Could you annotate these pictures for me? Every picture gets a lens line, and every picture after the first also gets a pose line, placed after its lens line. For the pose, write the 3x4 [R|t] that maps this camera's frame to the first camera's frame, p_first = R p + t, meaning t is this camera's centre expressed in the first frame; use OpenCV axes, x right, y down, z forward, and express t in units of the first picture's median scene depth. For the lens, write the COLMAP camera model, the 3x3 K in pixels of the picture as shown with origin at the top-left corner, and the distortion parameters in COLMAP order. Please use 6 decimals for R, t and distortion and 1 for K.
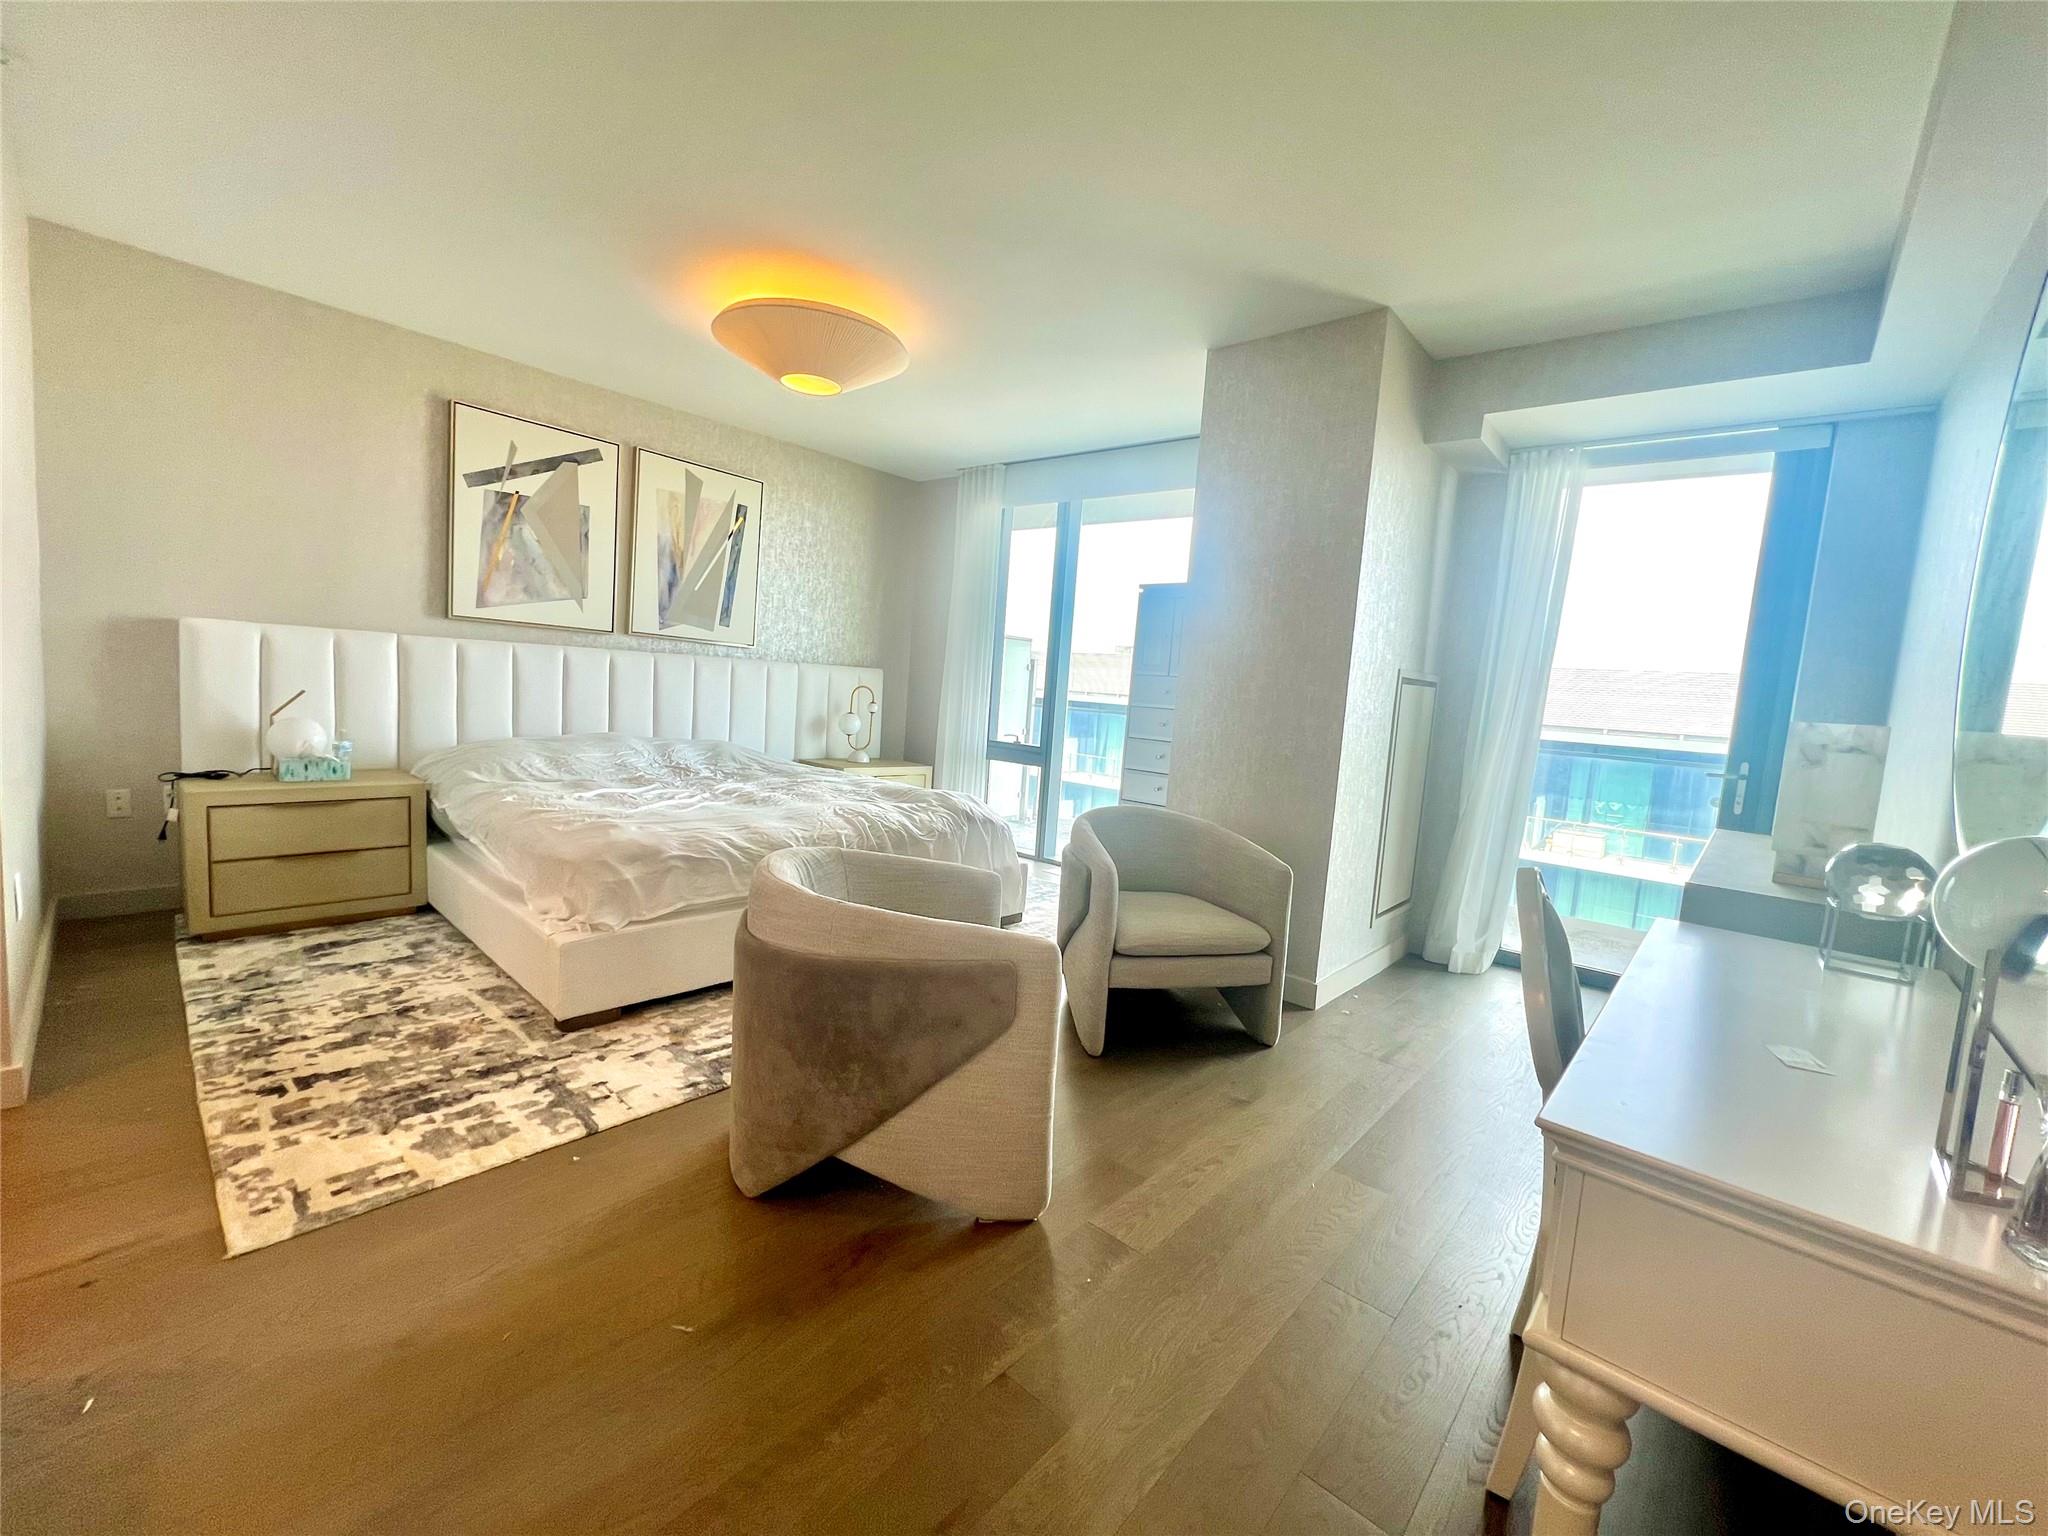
lens RADIAL K [[835.4, 0, 1033.4], [0, 835.4, 758.3], [0, 0, 1]] dist [0.006120, -0.000134]
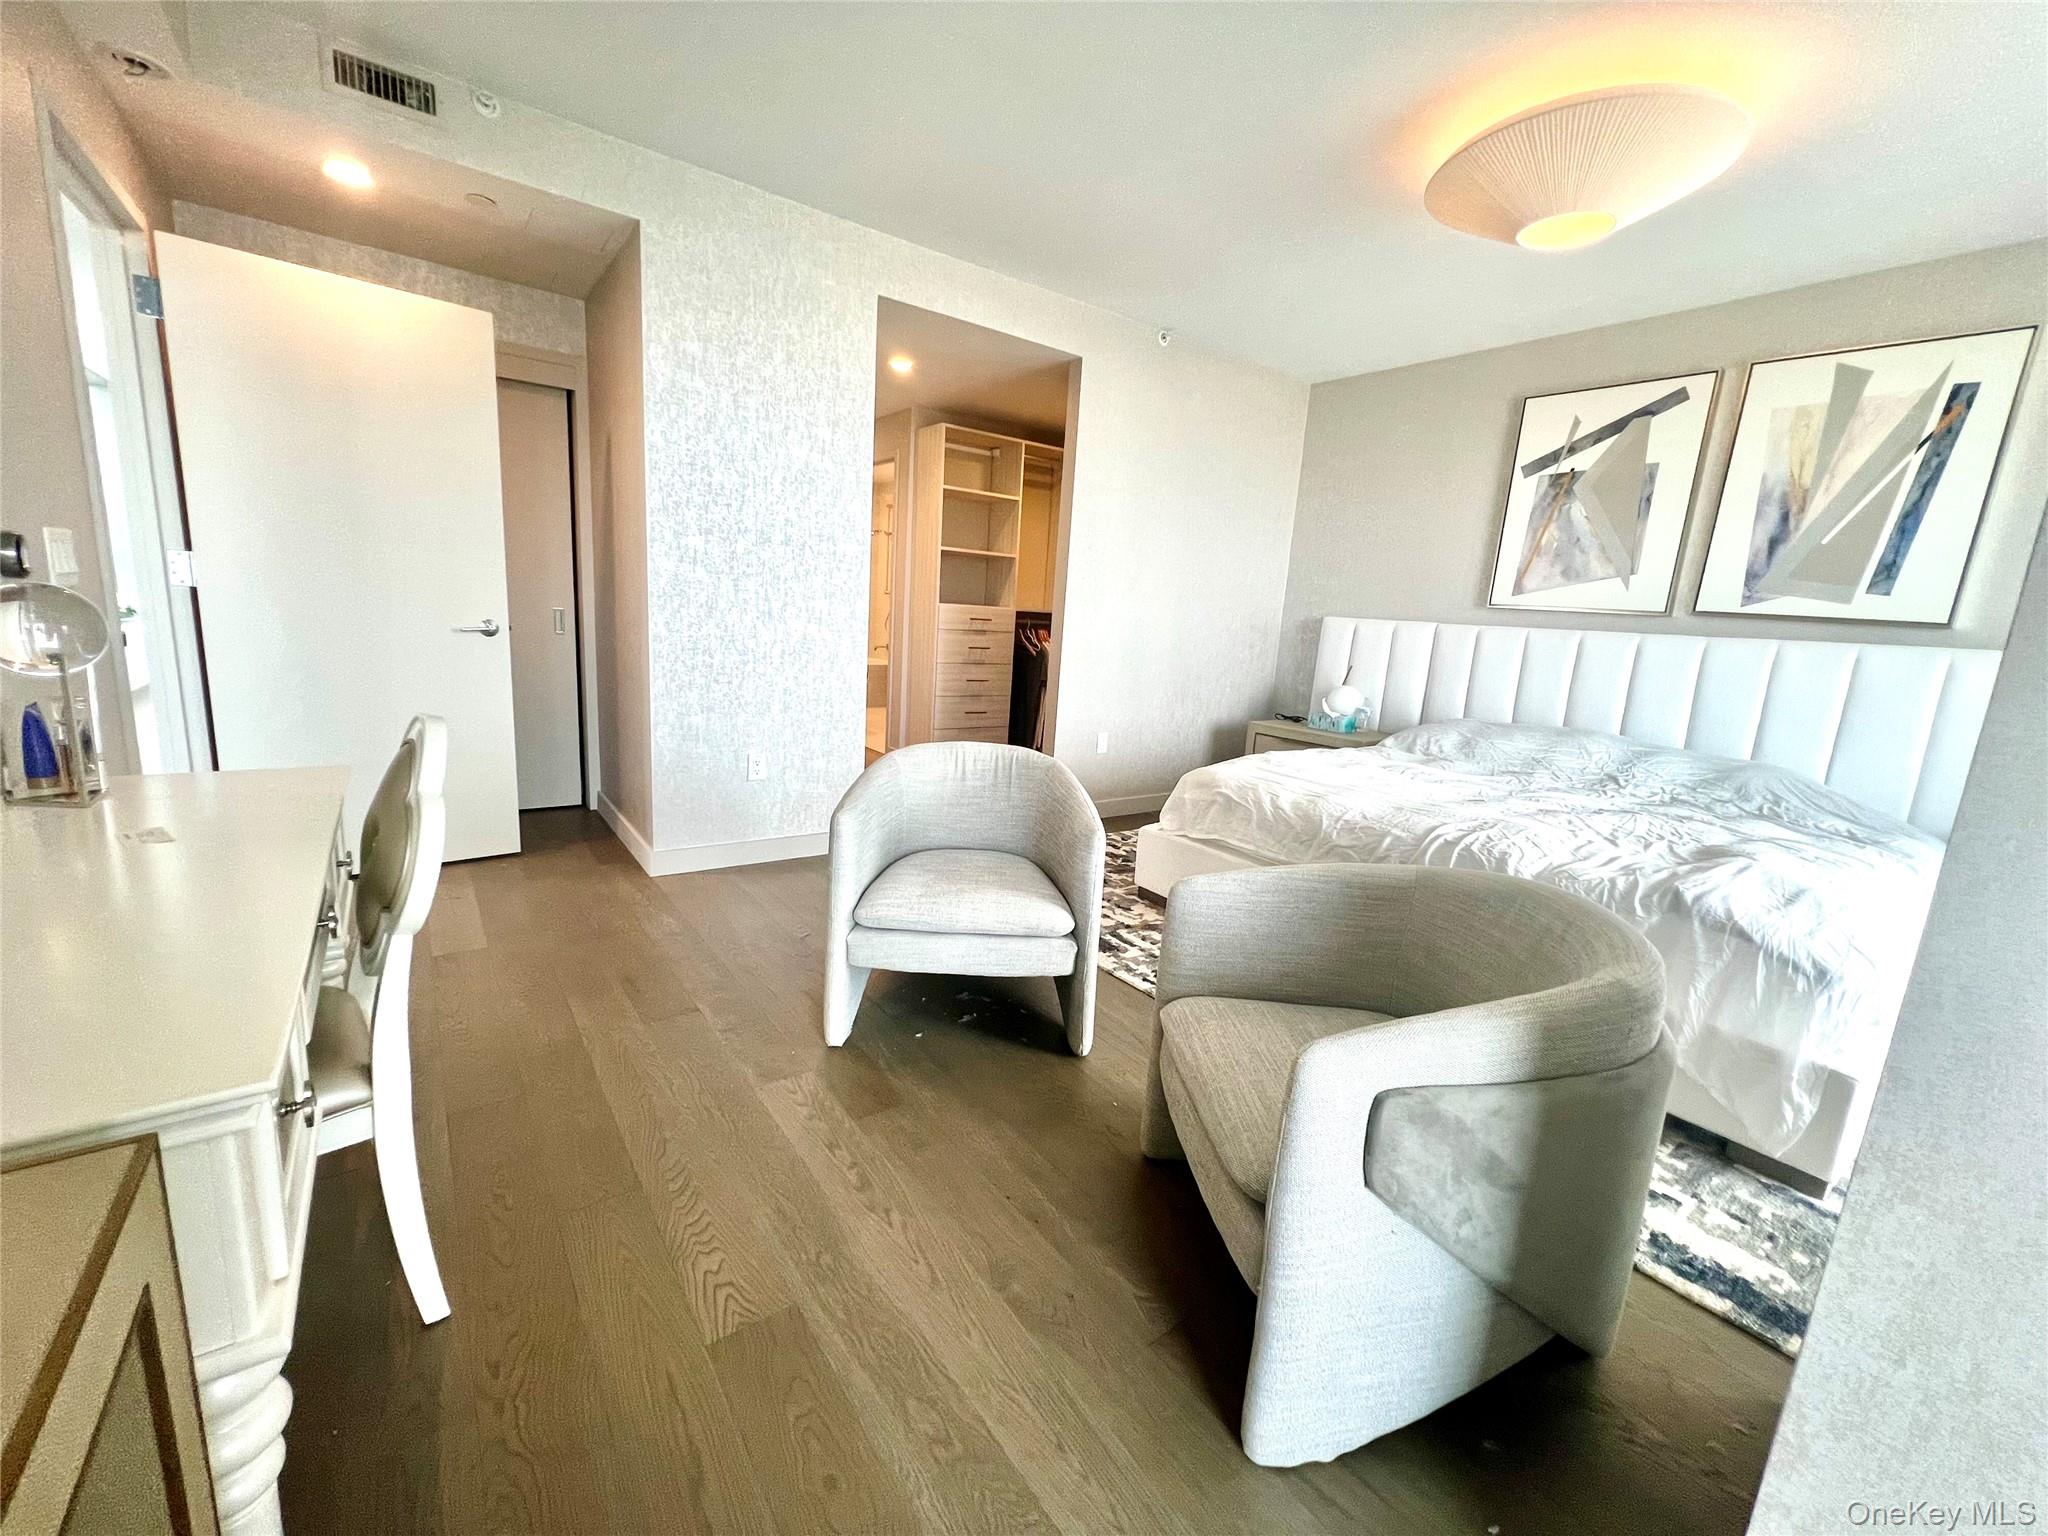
lens RADIAL K [[835.4, 0, 1030.7], [0, 835.4, 773.1], [0, 0, 1]] dist [0.006120, -0.000134]
pose [[-0.181036, 0.108827, -0.977437, 0.476712], [-0.162916, 0.976809, 0.138932, -0.013314], [0.969889, 0.184392, -0.159108, 0.637598]]
